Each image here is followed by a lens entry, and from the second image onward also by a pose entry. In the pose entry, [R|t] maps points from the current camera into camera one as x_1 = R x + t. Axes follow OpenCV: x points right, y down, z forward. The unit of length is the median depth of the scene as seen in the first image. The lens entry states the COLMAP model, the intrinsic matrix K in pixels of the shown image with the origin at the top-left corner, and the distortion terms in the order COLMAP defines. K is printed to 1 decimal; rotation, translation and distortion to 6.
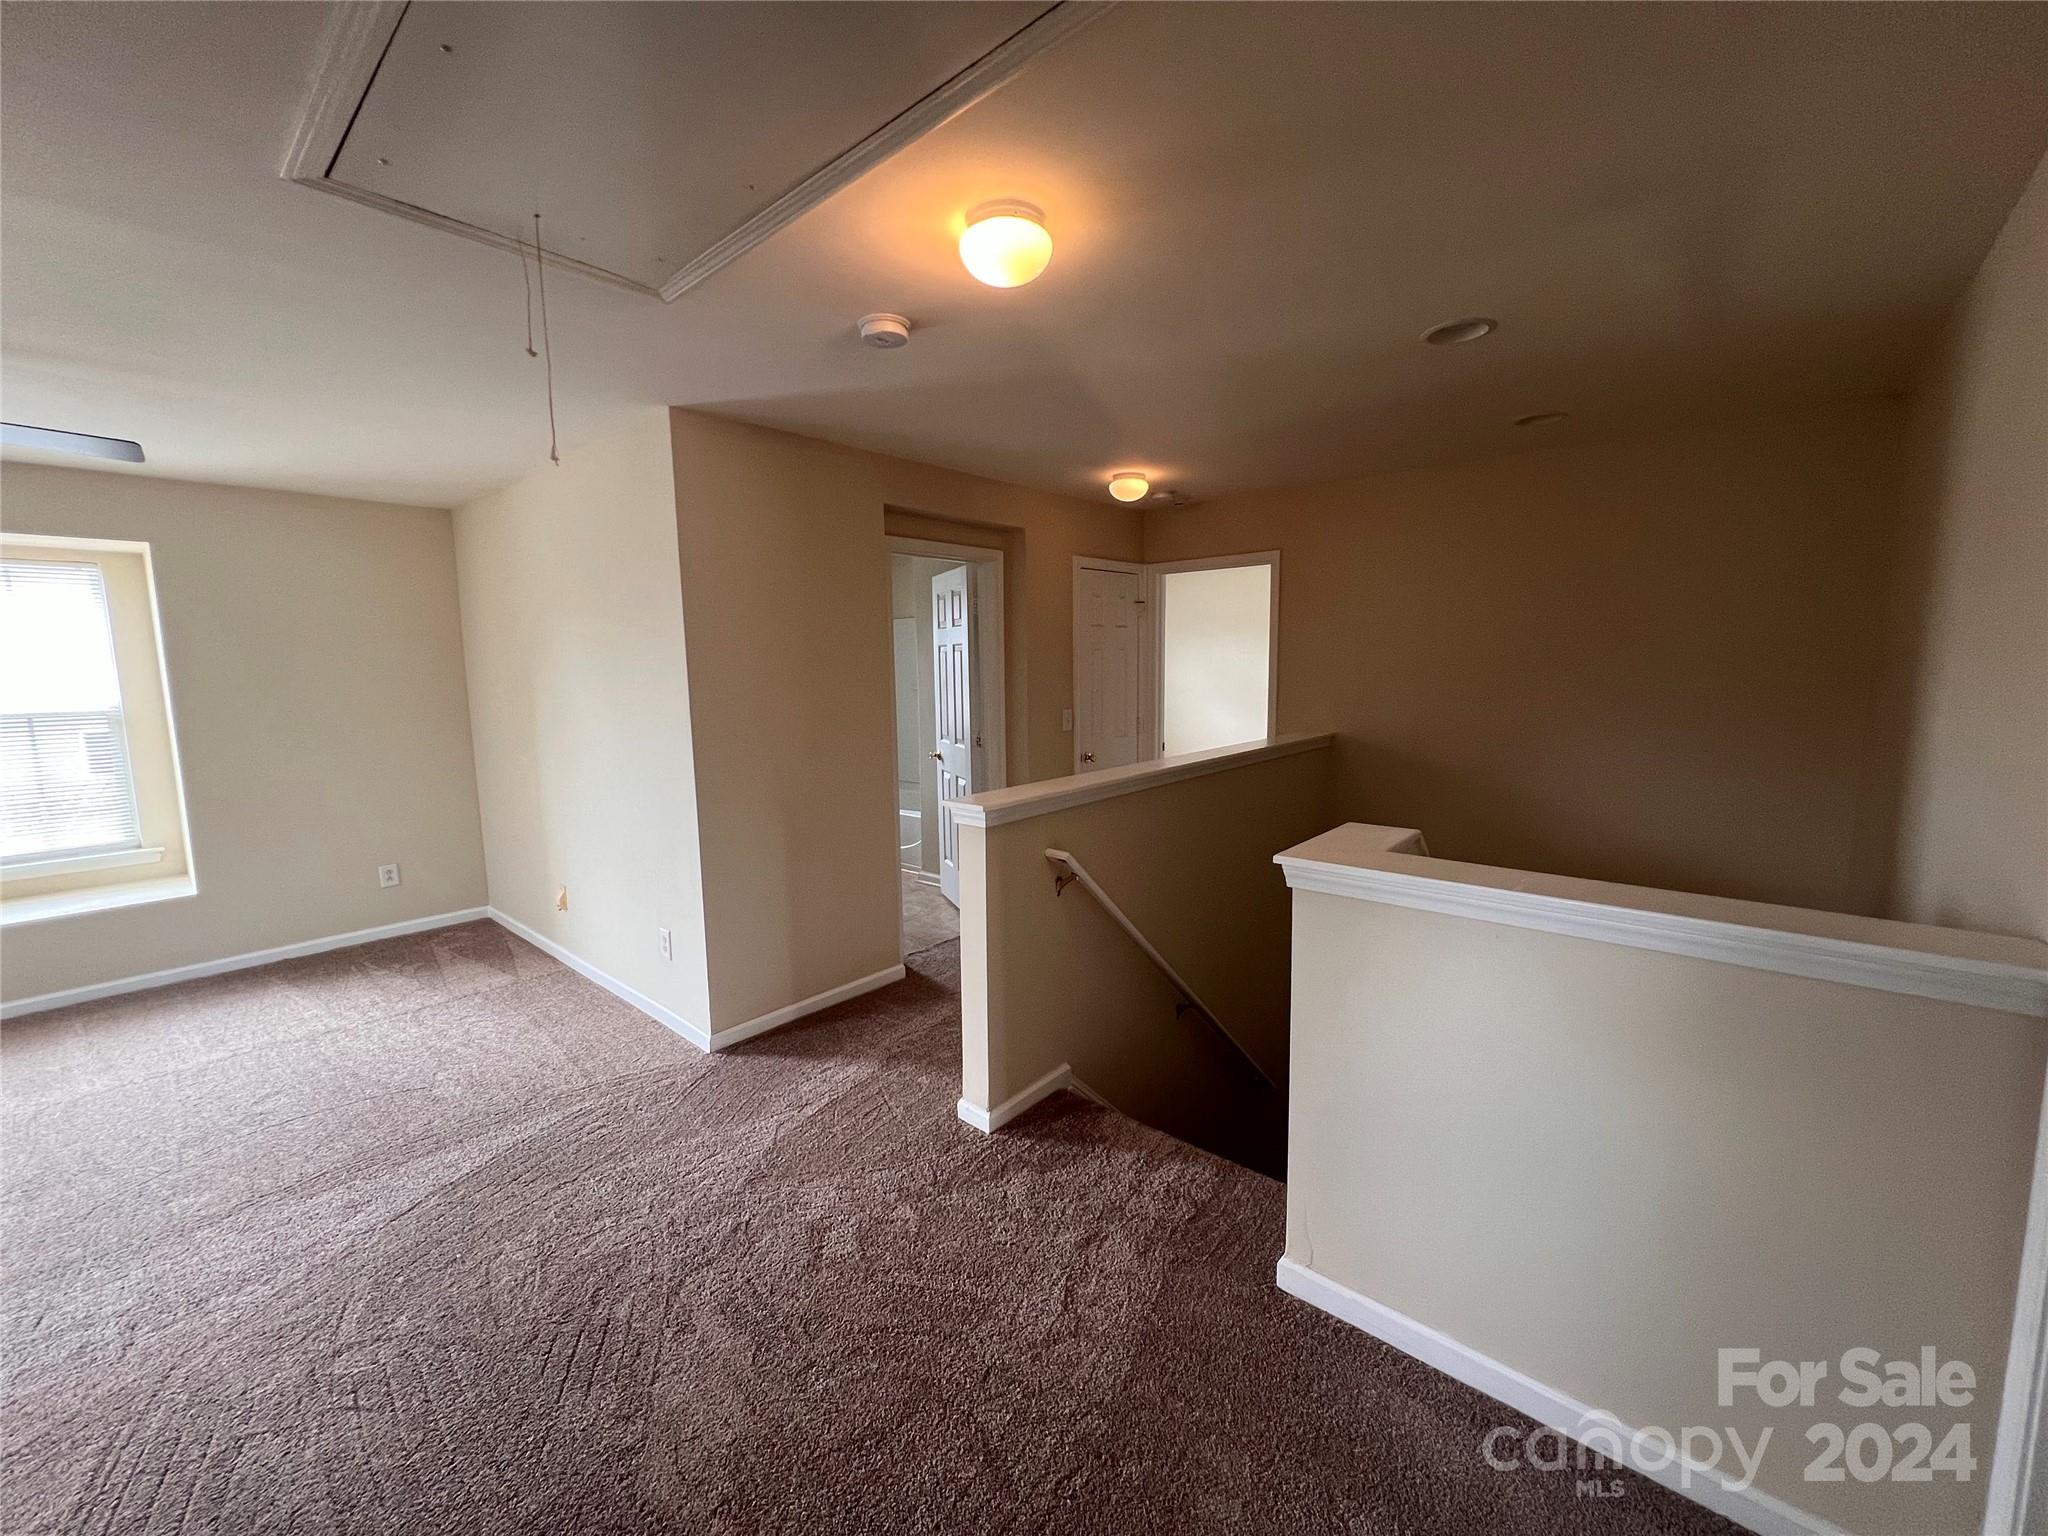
lens RADIAL K [[820.9, 0, 1017.7], [0, 820.9, 765.7], [0, 0, 1]] dist [-0.006841, 0.001348]
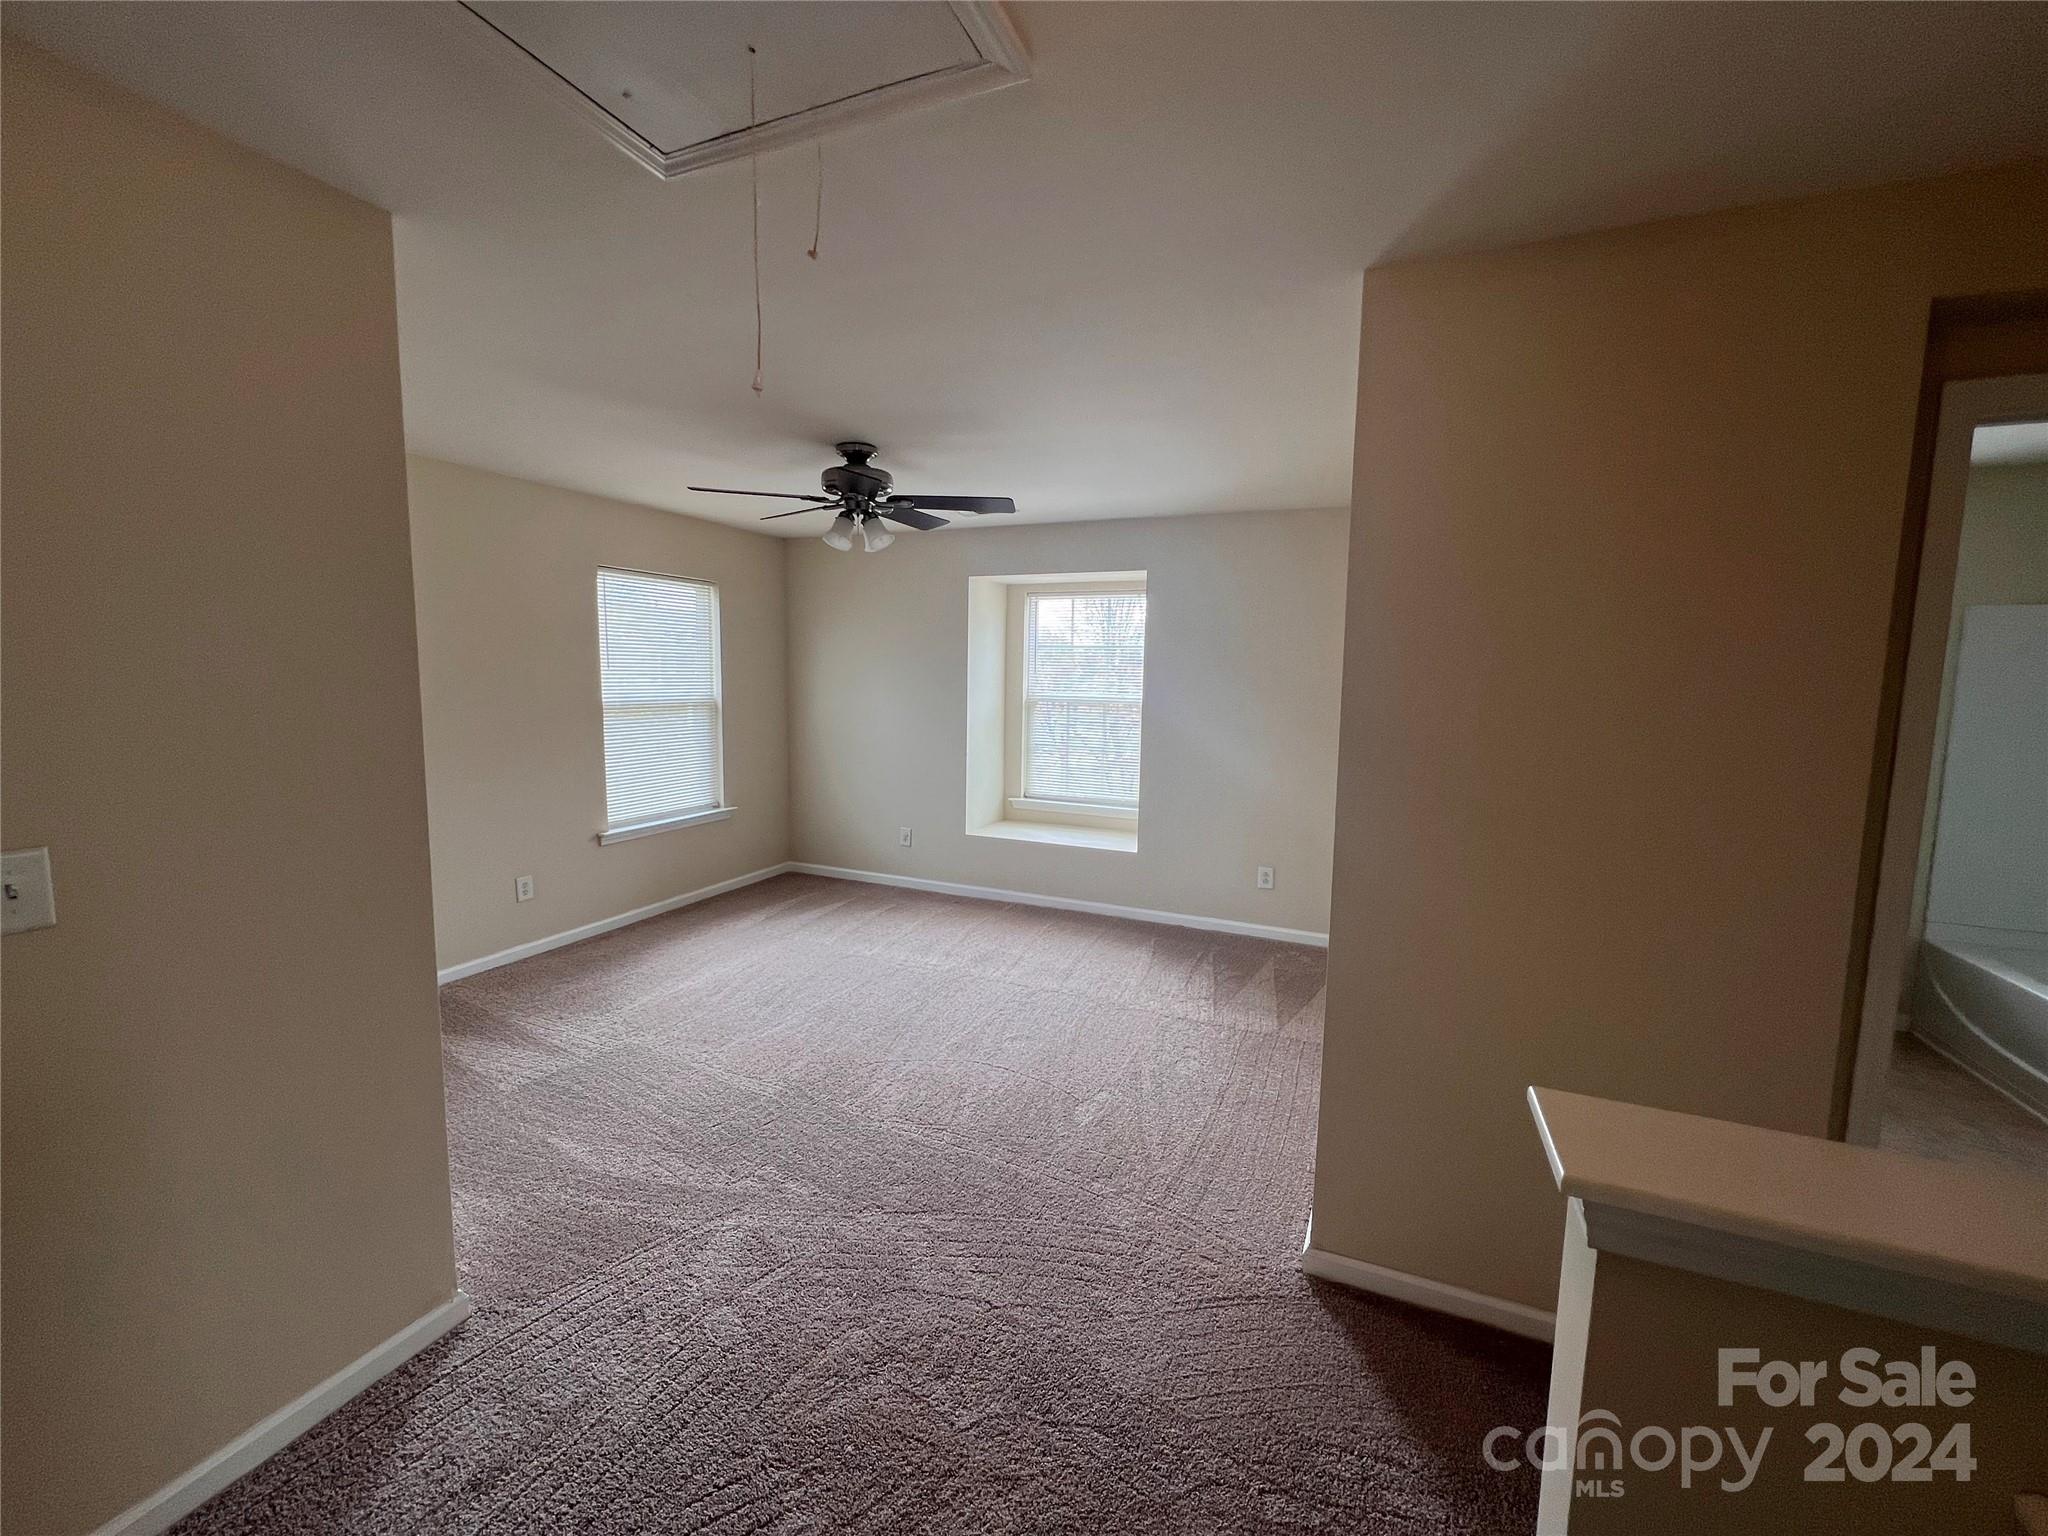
lens RADIAL K [[820.9, 0, 1015.4], [0, 820.9, 755.0], [0, 0, 1]] dist [-0.006841, 0.001348]
pose [[0.313577, 0.116506, -0.942388, 0.094771], [-0.146248, 0.986529, 0.073299, -0.054435], [0.938233, 0.114837, 0.326391, 0.413600]]
